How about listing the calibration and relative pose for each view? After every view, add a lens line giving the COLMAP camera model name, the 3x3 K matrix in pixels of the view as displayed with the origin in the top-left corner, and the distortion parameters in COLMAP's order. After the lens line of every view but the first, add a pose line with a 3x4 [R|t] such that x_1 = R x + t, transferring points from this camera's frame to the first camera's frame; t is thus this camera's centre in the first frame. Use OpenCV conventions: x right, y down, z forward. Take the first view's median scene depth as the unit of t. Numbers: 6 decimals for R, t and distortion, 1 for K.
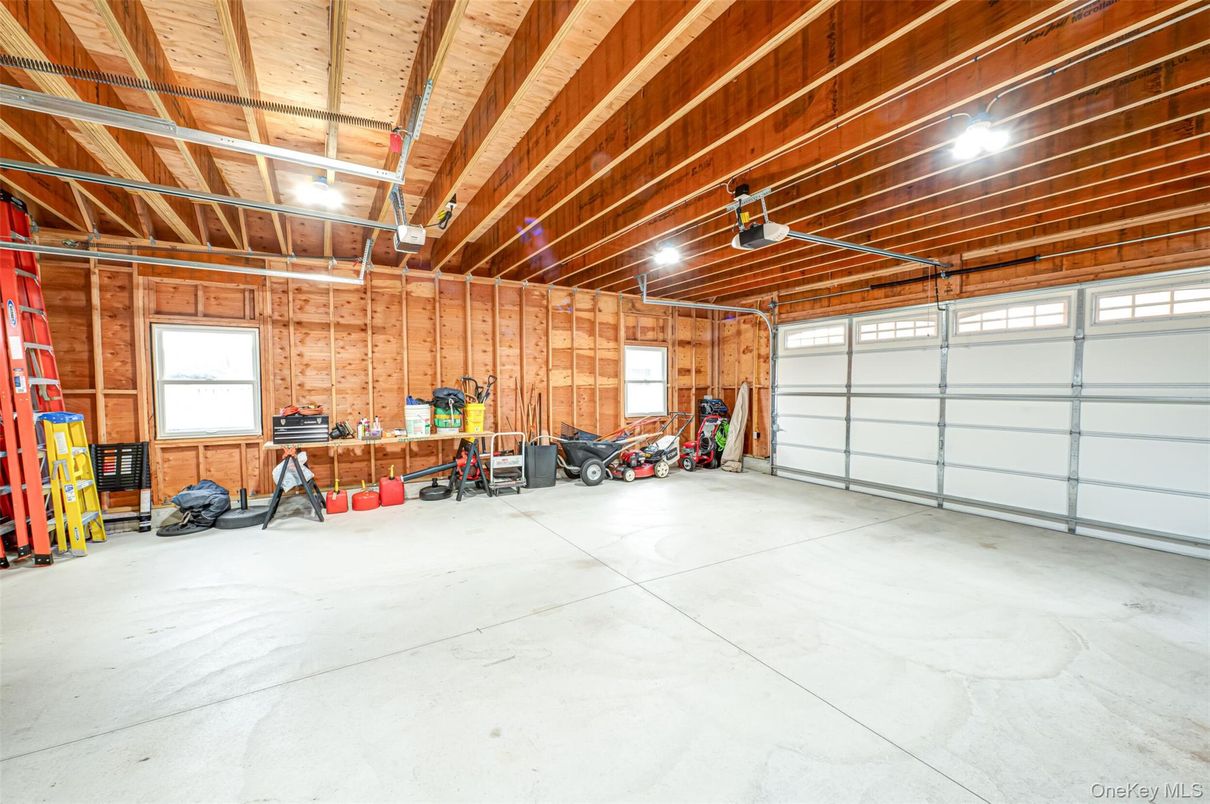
lens RADIAL K [[479.0, 0, 605.0], [0, 479.0, 402.0], [0, 0, 1]] dist [-0.010098, 0.000614]
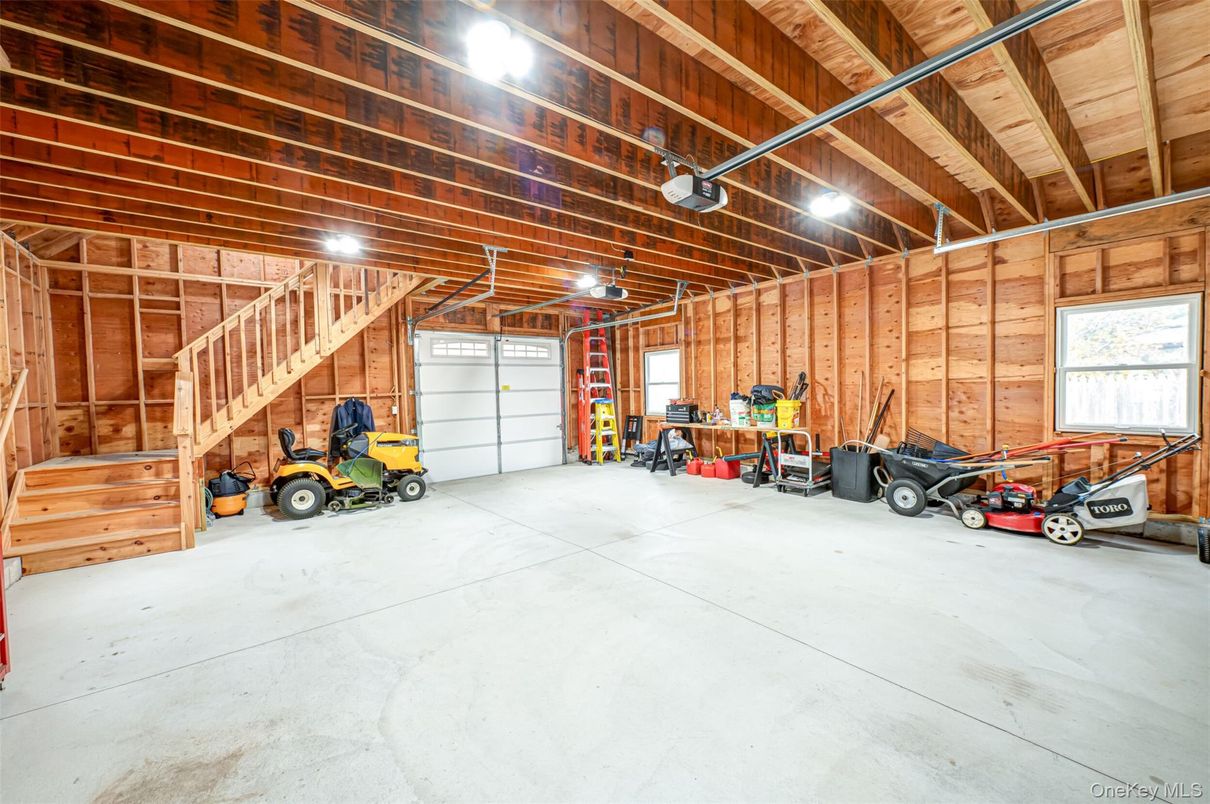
lens RADIAL K [[469.3, 0, 605.0], [0, 469.3, 402.0], [0, 0, 1]] dist [-0.002047, -0.000300]
pose [[0.137218, 0.030143, -0.990082, 0.824816], [-0.009886, 0.999529, 0.029060, -0.022953], [0.990492, 0.005800, 0.137452, 0.576277]]
